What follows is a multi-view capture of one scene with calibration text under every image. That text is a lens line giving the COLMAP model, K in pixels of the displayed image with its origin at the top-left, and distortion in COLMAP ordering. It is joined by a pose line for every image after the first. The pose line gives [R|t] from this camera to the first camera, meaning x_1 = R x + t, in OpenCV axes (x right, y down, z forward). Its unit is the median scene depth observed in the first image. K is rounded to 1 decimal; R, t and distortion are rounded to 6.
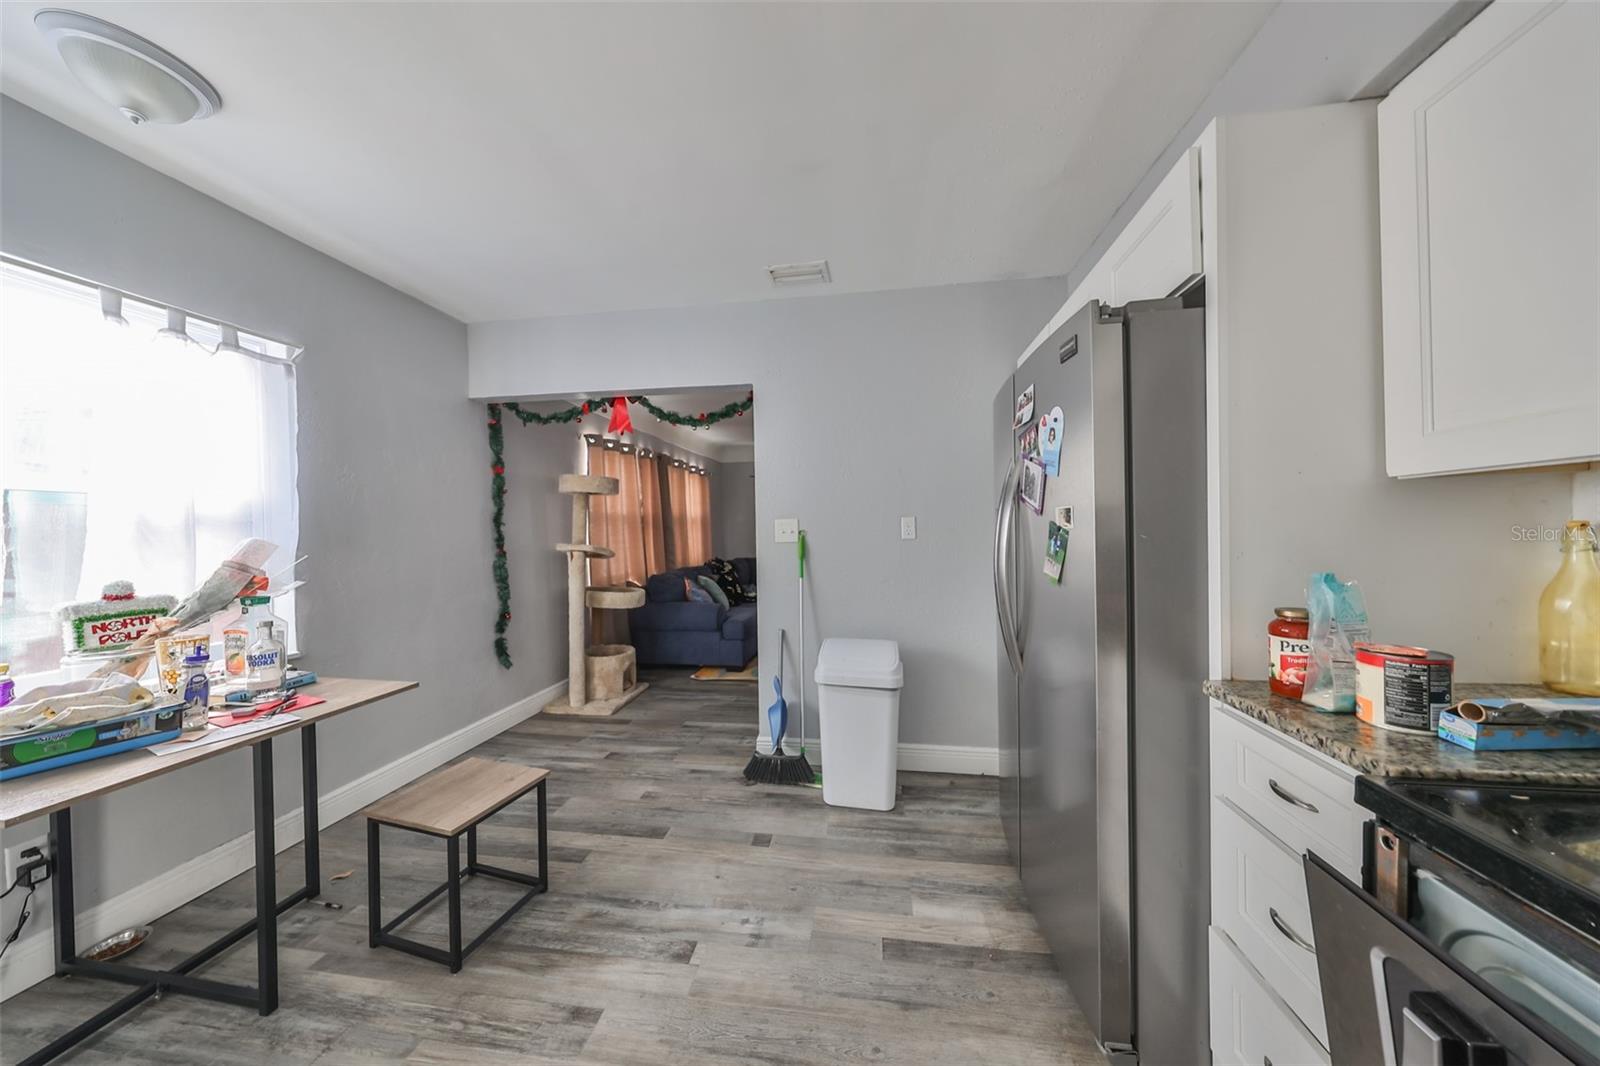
lens RADIAL K [[492.0, 0, 805.3], [0, 492.0, 534.7], [0, 0, 1]] dist [0.001420, 0.000047]
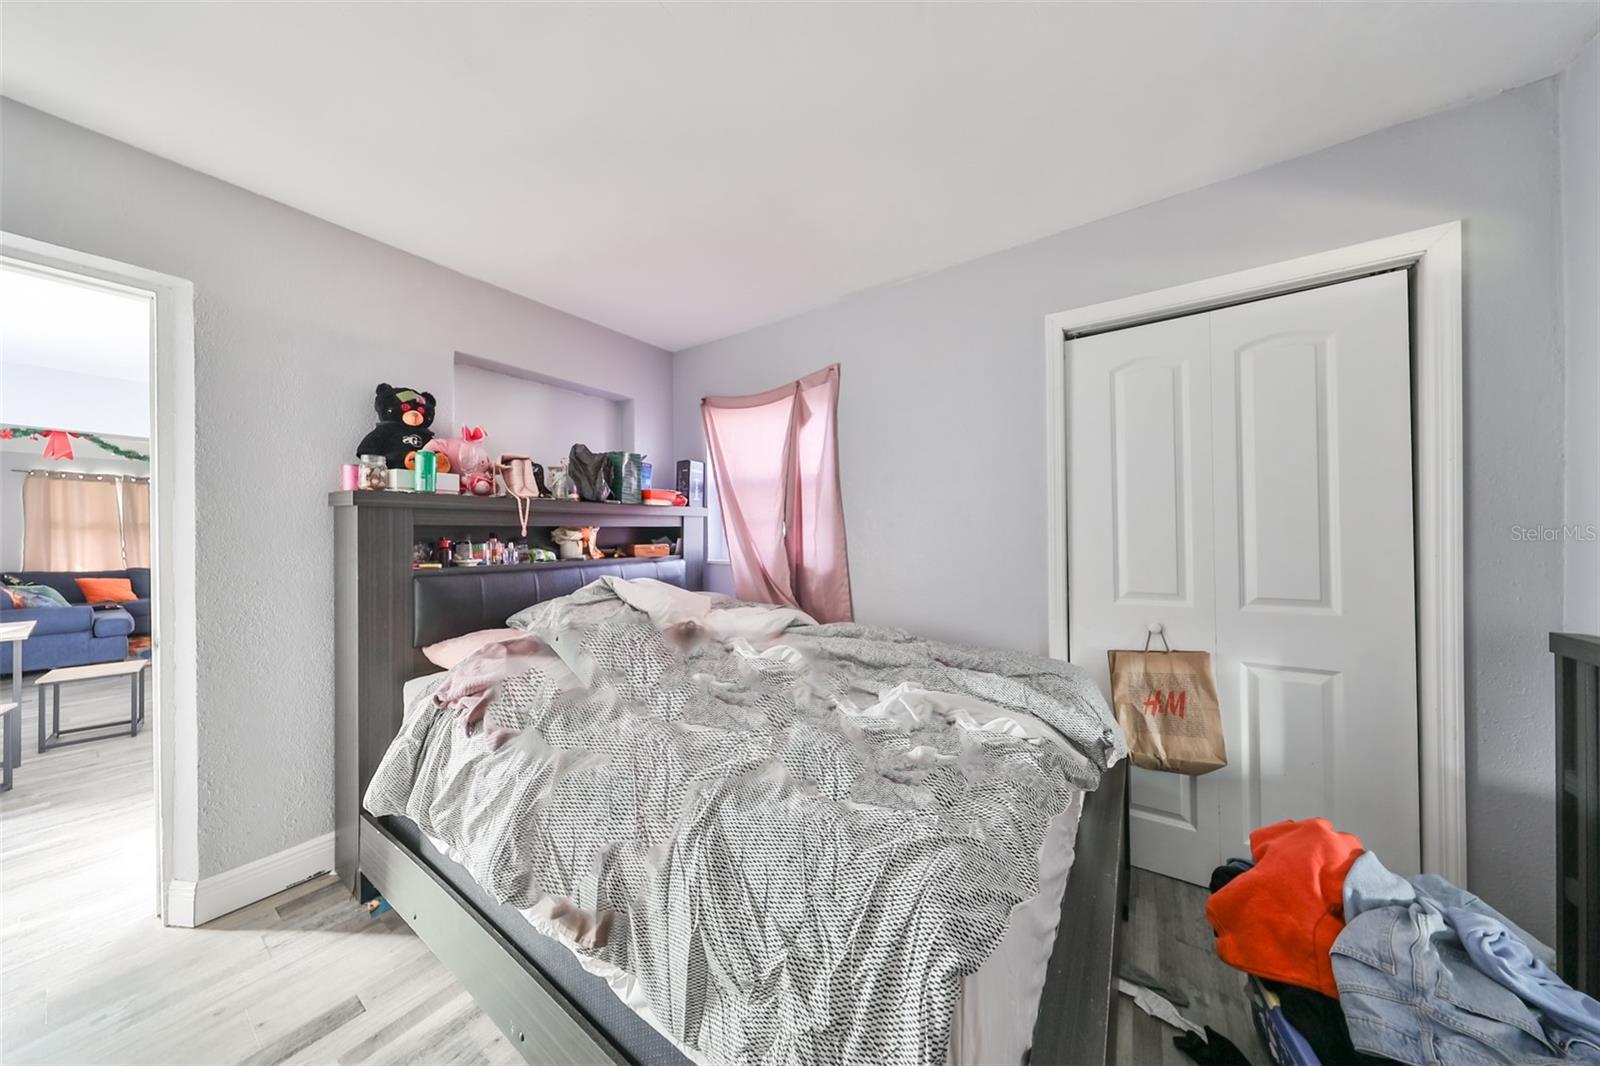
lens RADIAL K [[495.9, 0, 802.0], [0, 495.9, 532.6], [0, 0, 1]] dist [0.000977, -0.000093]
pose [[0.438206, 0.016364, 0.898725, -1.225368], [0.008715, 0.999710, -0.022452, 0.049240], [-0.898832, 0.017671, 0.437937, -2.295625]]
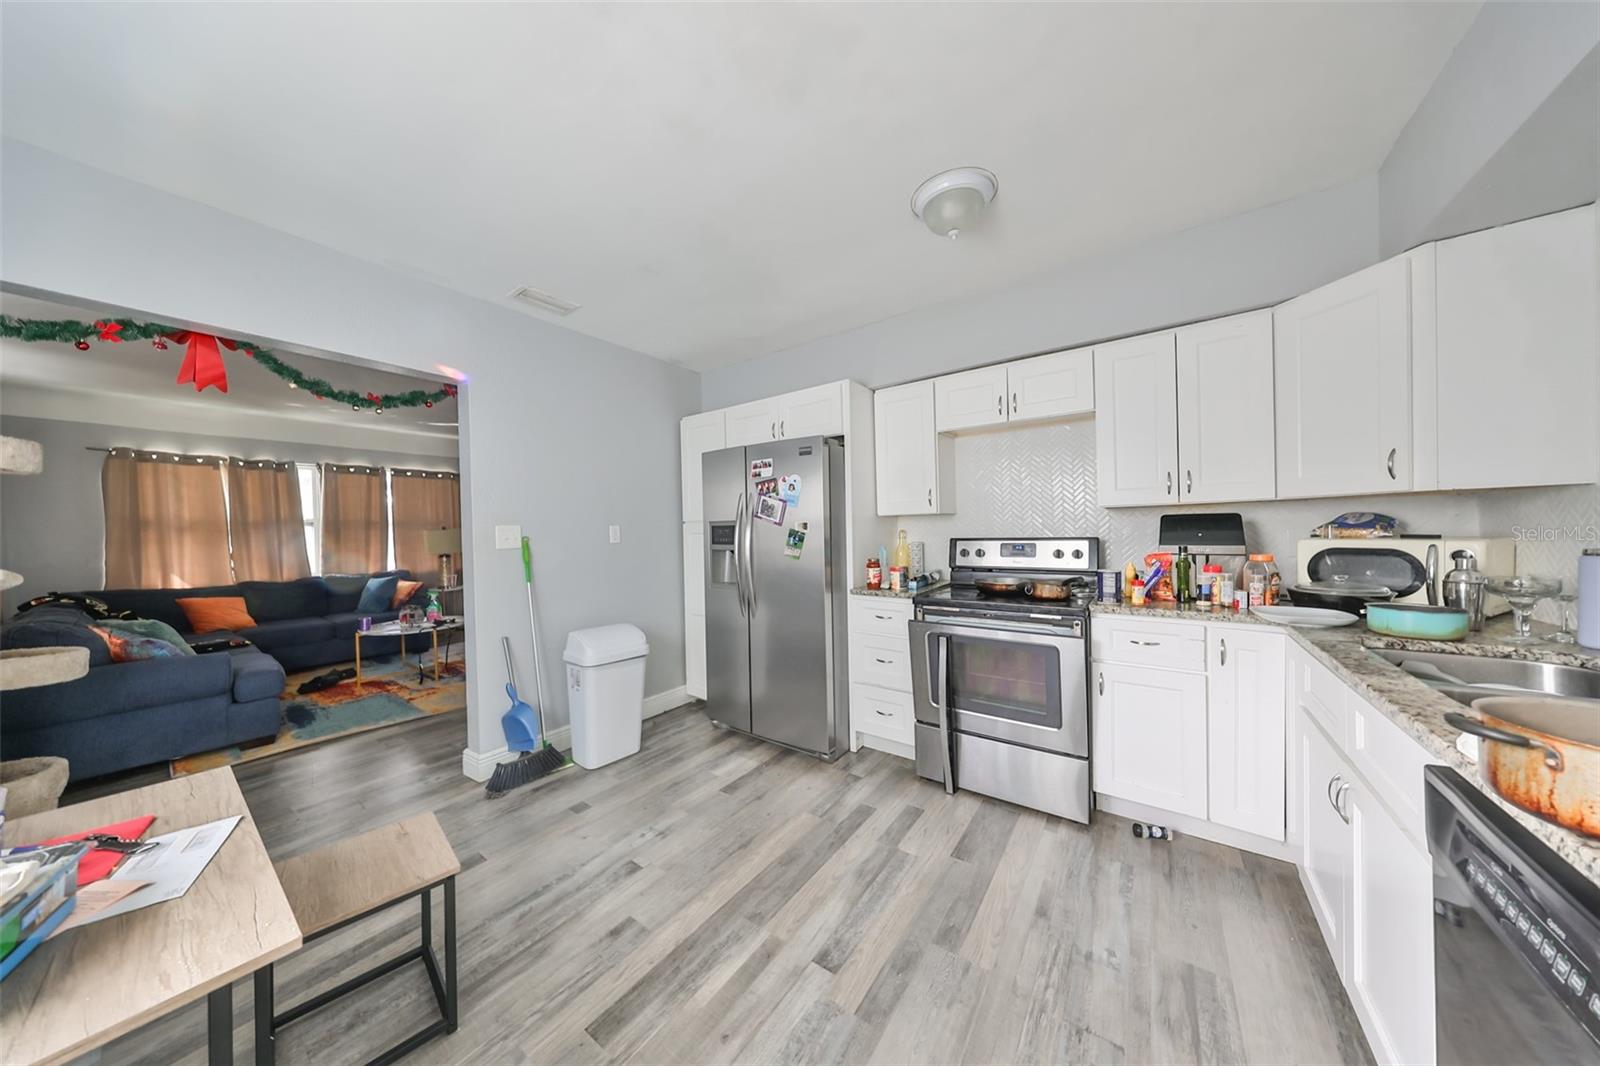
lens RADIAL K [[488.4, 0, 800.0], [0, 488.4, 533.0], [0, 0, 1]] dist [0.002340, 0.000052]
pose [[0.462413, 0.003869, 0.886656, -1.048804], [0.020738, 0.999670, -0.015177, 0.018424], [-0.886422, 0.025406, 0.462180, 0.017498]]
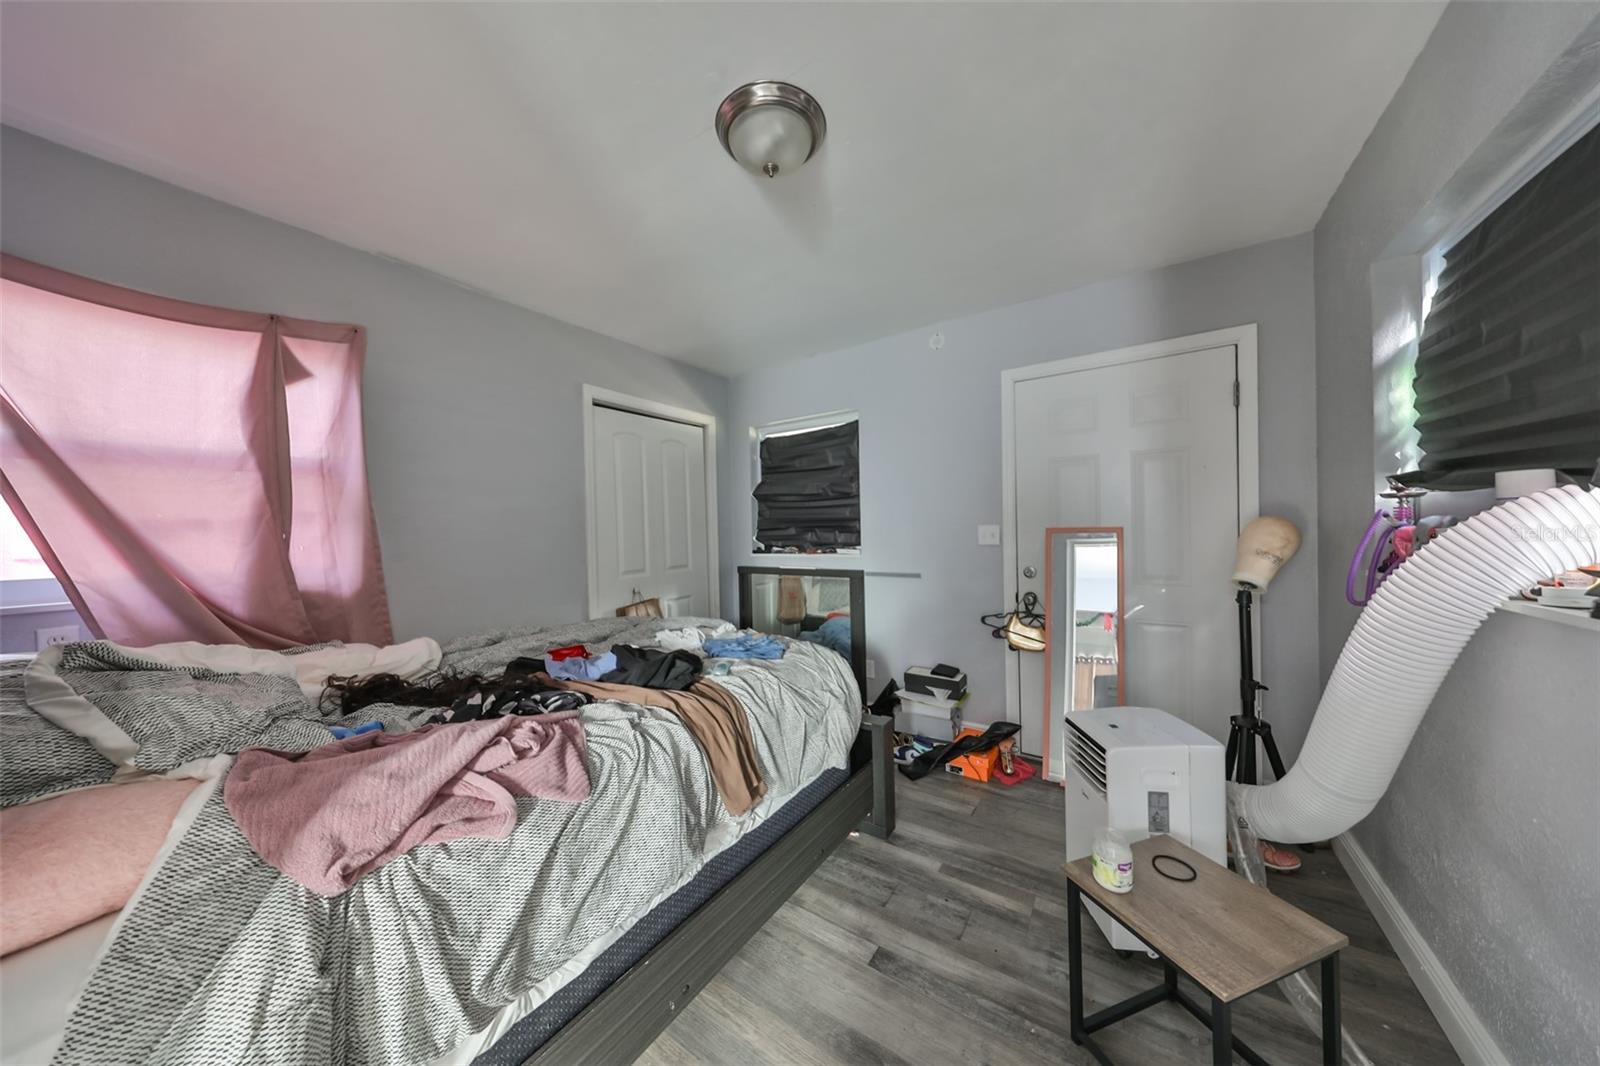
lens RADIAL K [[488.4, 0, 800.0], [0, 488.4, 533.0], [0, 0, 1]] dist [0.002340, 0.000052]
pose [[-0.902725, 0.029204, 0.429226, -1.270726], [0.037258, 0.999252, 0.010371, 0.027020], [-0.428602, 0.025354, -0.903137, -1.099406]]
